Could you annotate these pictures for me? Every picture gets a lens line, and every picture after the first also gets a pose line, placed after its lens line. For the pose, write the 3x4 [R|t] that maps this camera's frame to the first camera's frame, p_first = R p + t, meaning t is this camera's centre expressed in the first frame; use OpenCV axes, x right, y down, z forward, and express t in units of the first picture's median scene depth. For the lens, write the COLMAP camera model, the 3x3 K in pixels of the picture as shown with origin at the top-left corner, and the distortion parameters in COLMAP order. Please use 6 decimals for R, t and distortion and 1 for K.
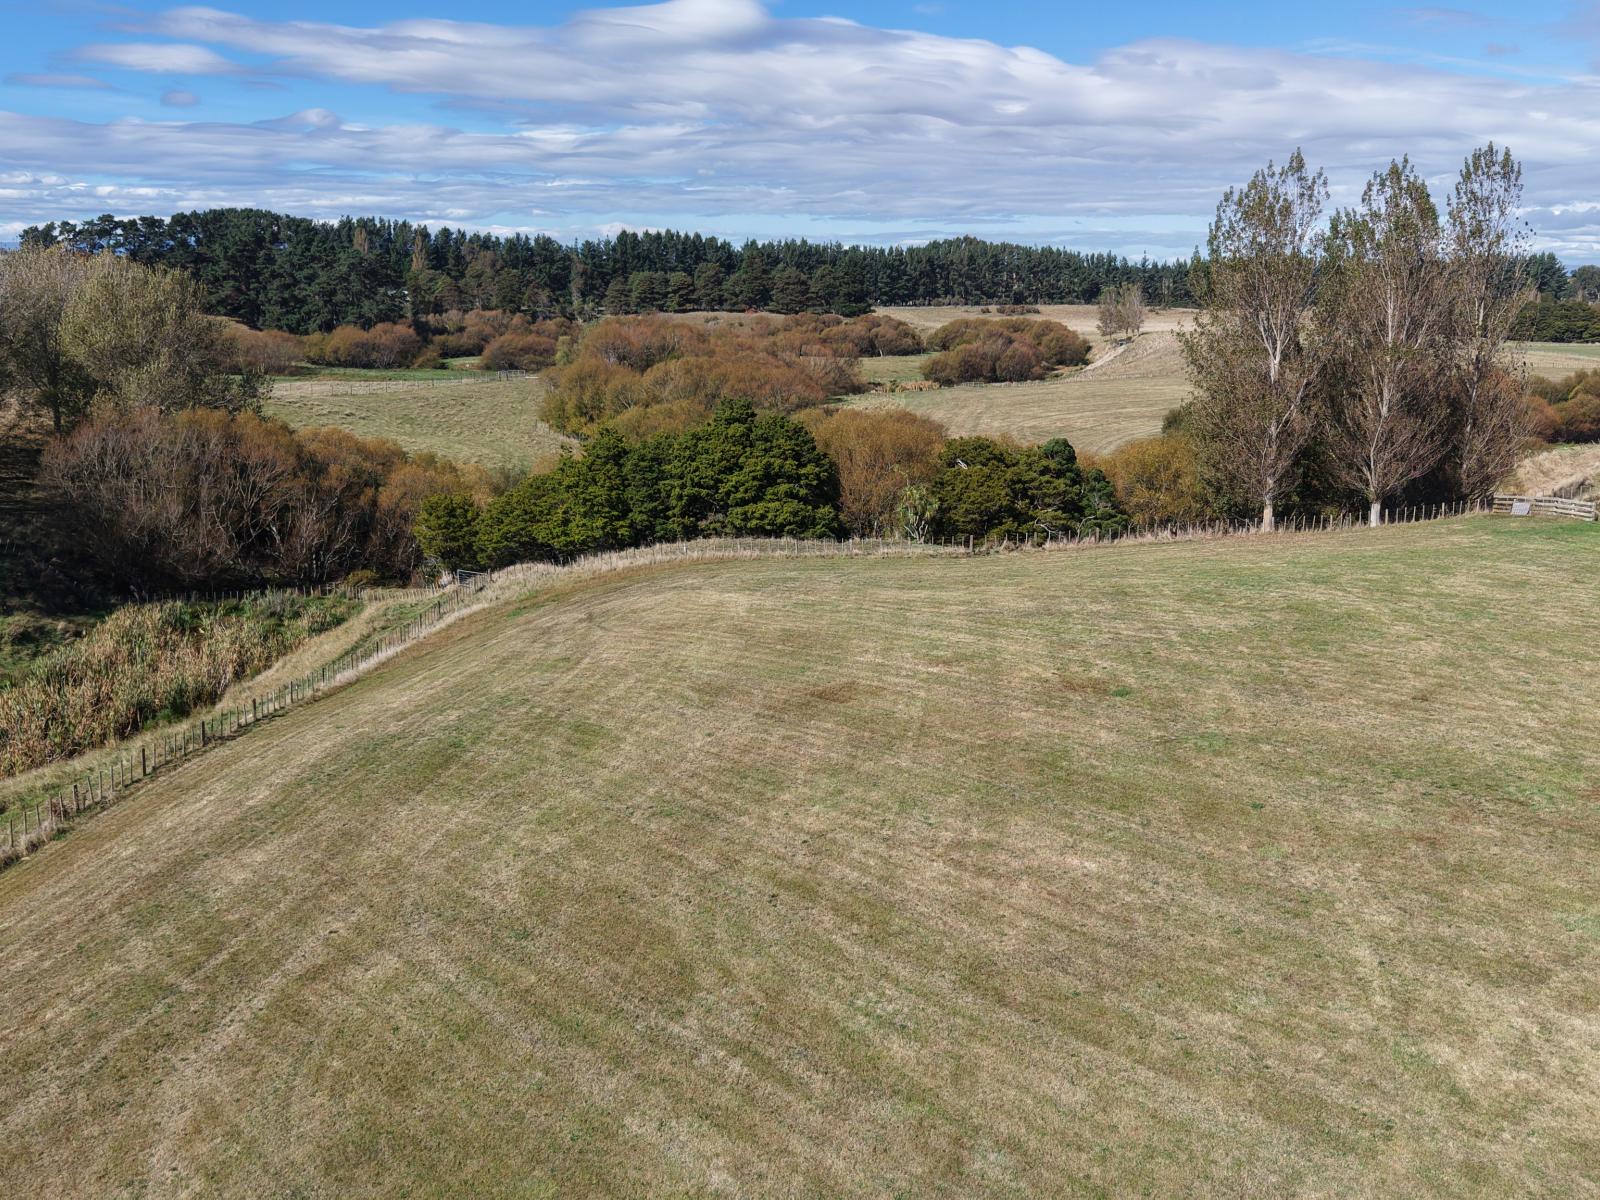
lens RADIAL K [[1435.6, 0, 792.5], [0, 1435.6, 607.4], [0, 0, 1]] dist [0.112443, -0.274831]
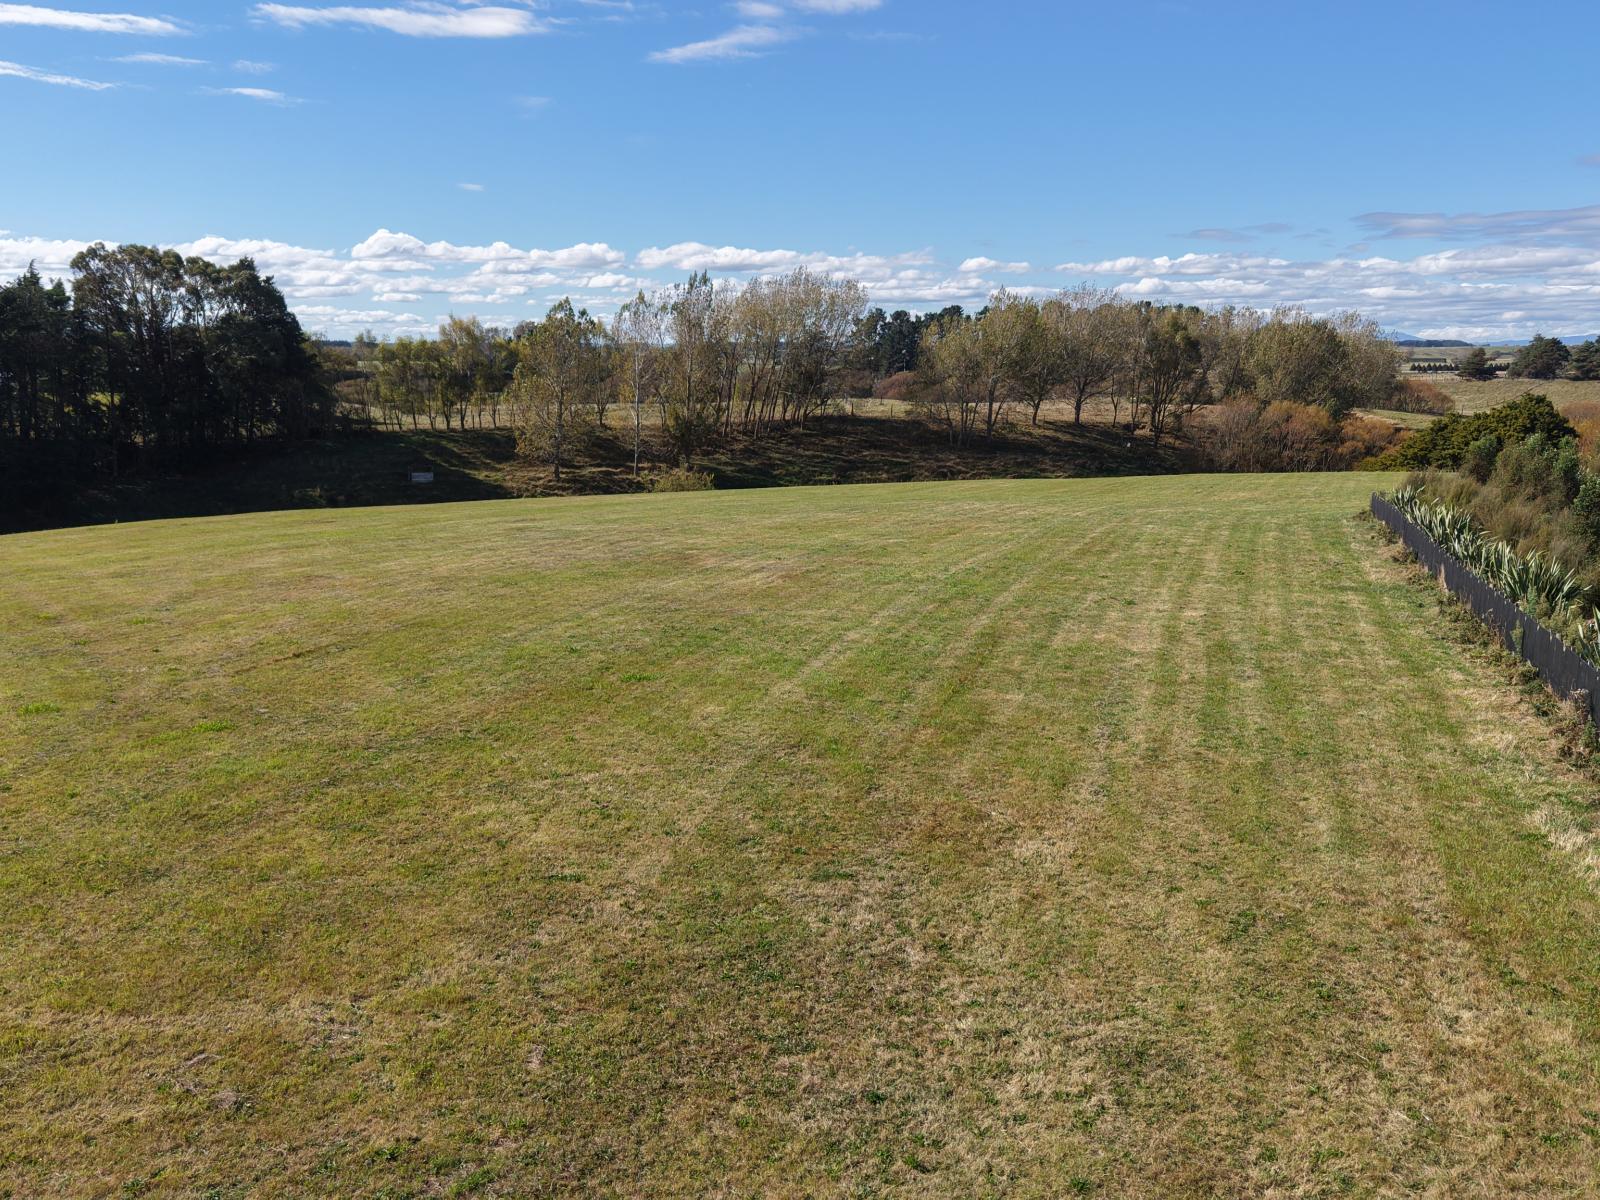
lens RADIAL K [[1435.6, 0, 792.5], [0, 1435.6, 607.4], [0, 0, 1]] dist [0.112443, -0.274831]
pose [[0.444851, 0.145508, -0.883706, 0.224292], [-0.198593, 0.978176, 0.061093, 0.027914], [0.873309, 0.148321, 0.464039, -0.061120]]
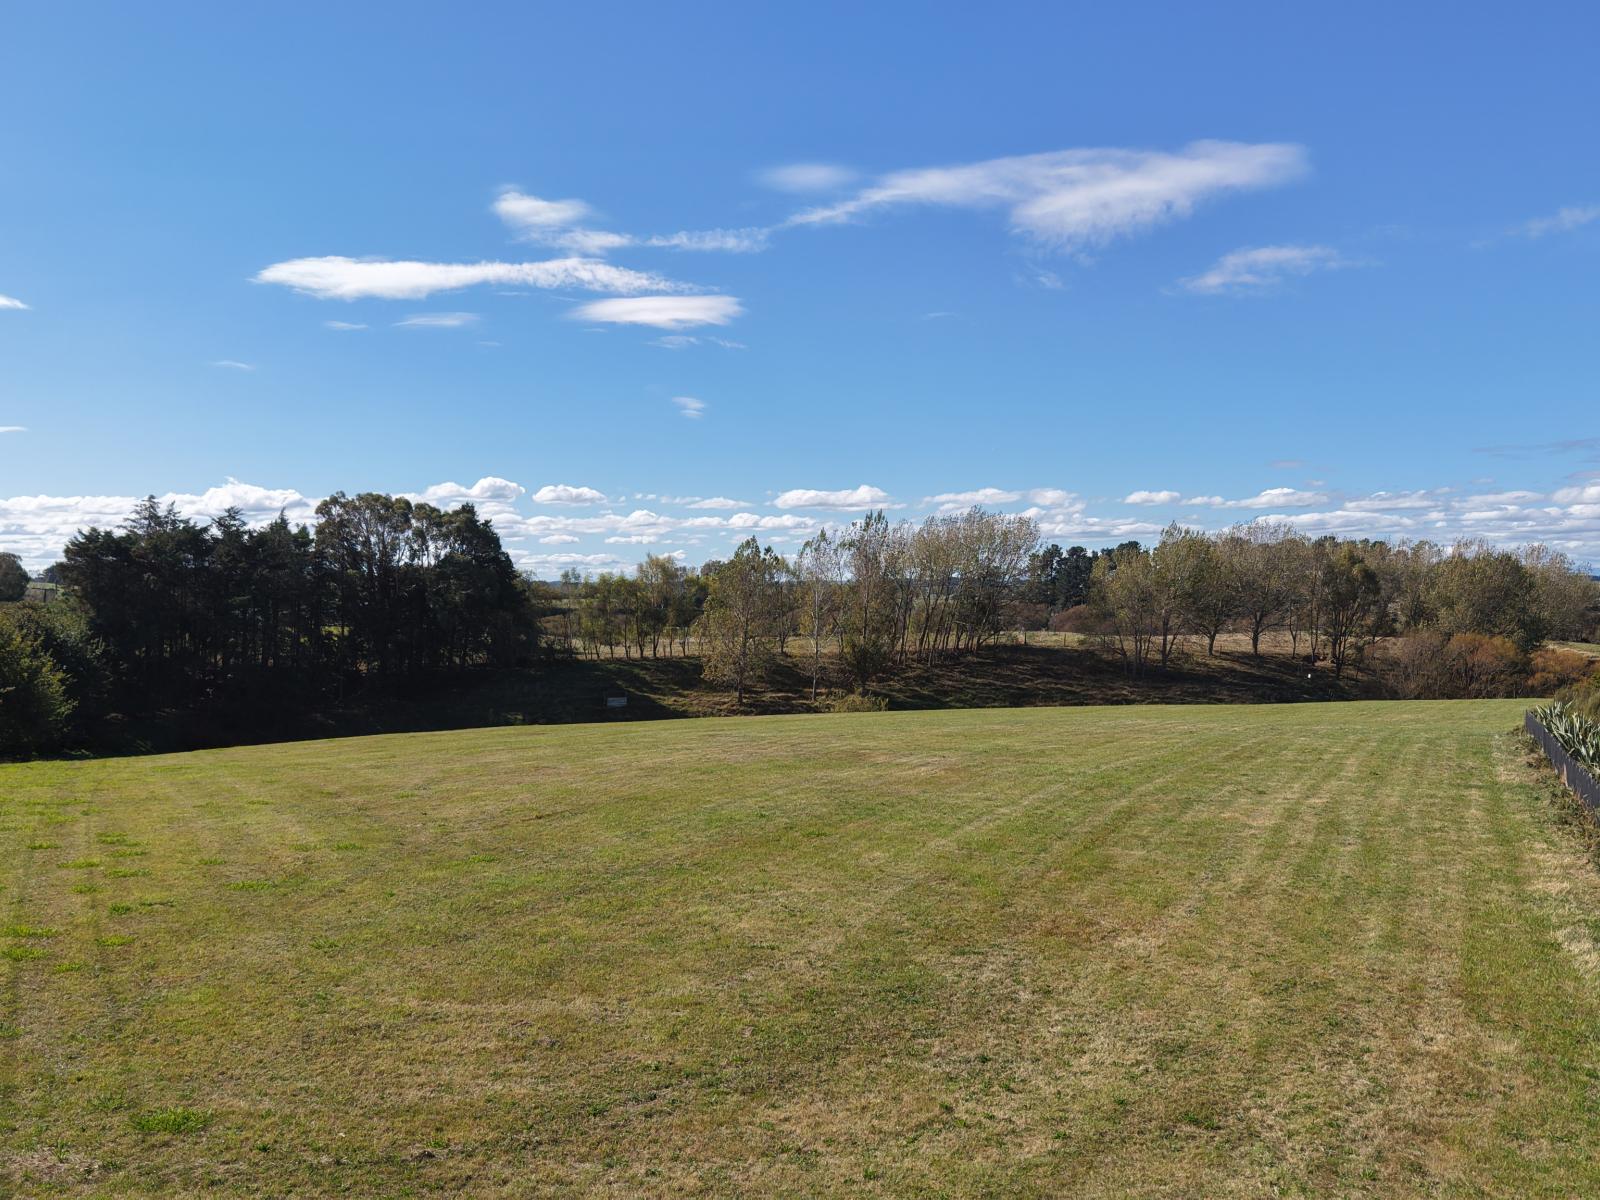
lens RADIAL K [[1435.6, 0, 792.5], [0, 1435.6, 607.4], [0, 0, 1]] dist [0.112443, -0.274831]
pose [[0.331861, -0.000178, -0.943328, 0.236352], [-0.206534, 0.975724, -0.072843, 0.030211], [0.920441, 0.219003, 0.323768, -0.065408]]
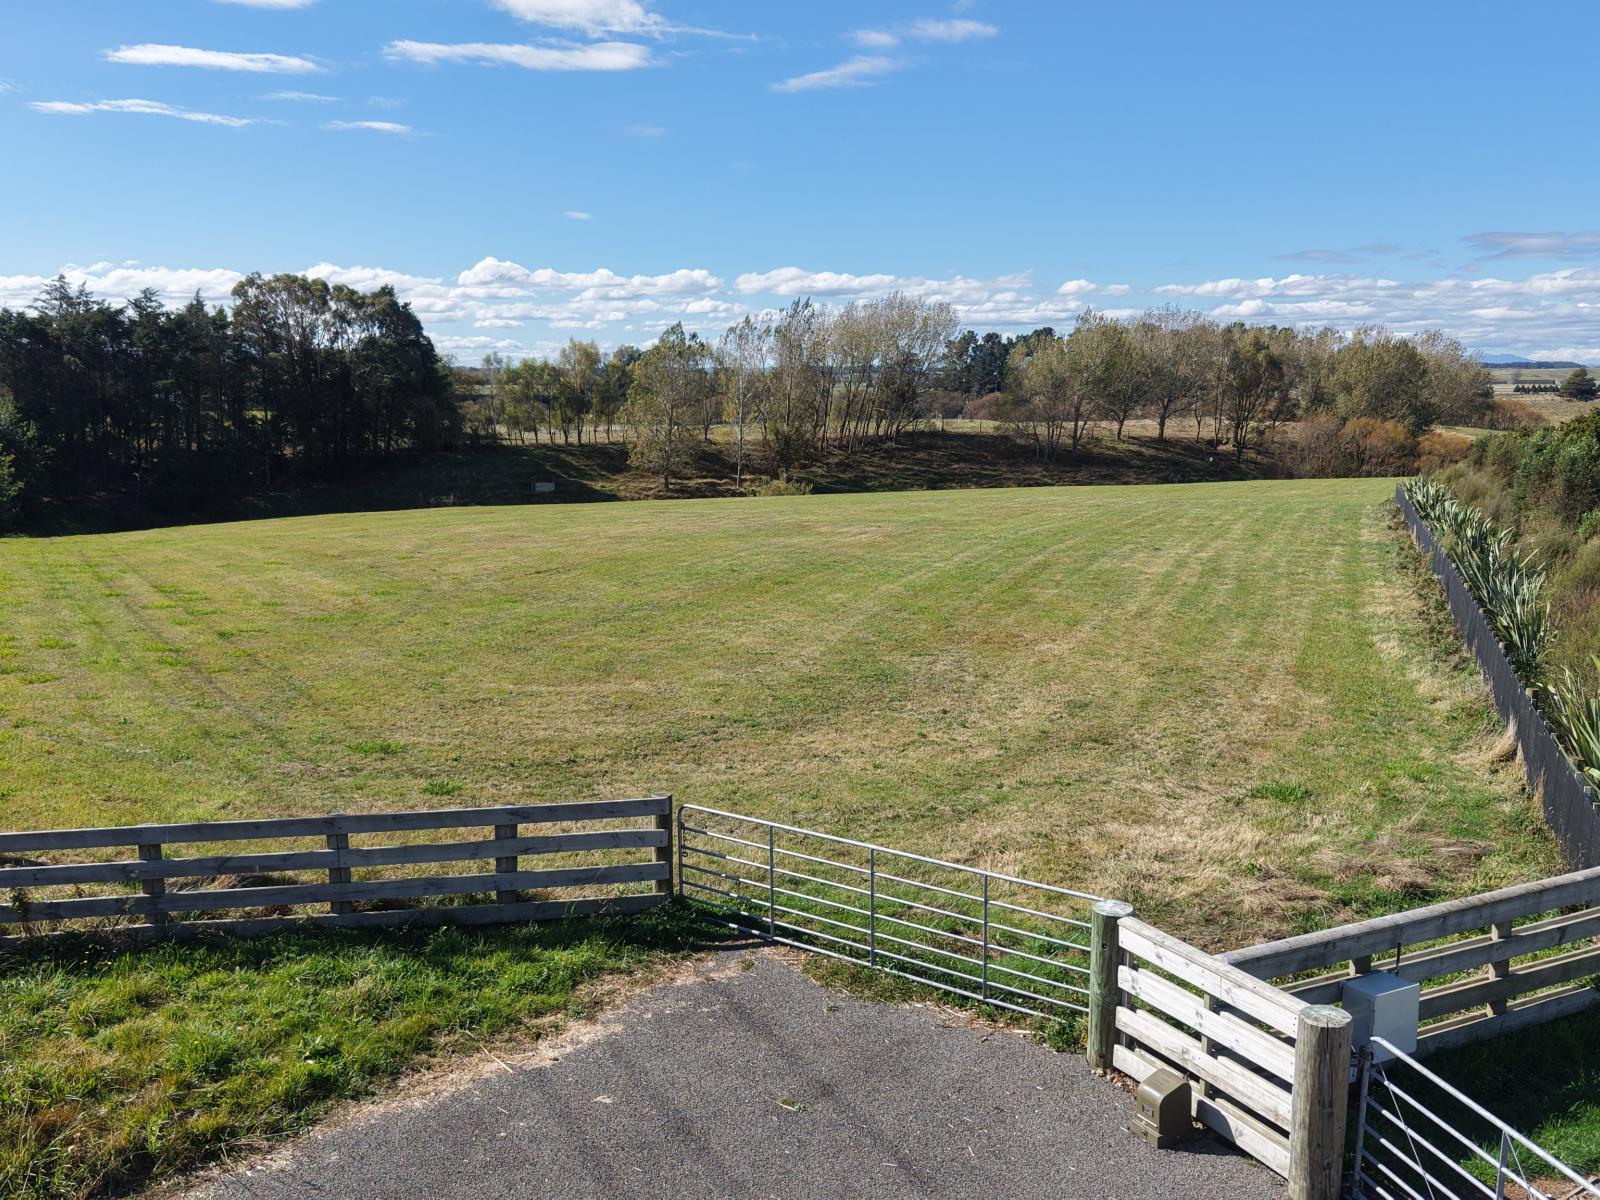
lens RADIAL K [[1435.6, 0, 792.5], [0, 1435.6, 607.4], [0, 0, 1]] dist [0.112443, -0.274831]
pose [[0.387881, 0.134547, -0.911836, 0.246597], [-0.202822, 0.977499, 0.057958, 0.032276], [0.899117, 0.162460, 0.406443, -0.072345]]
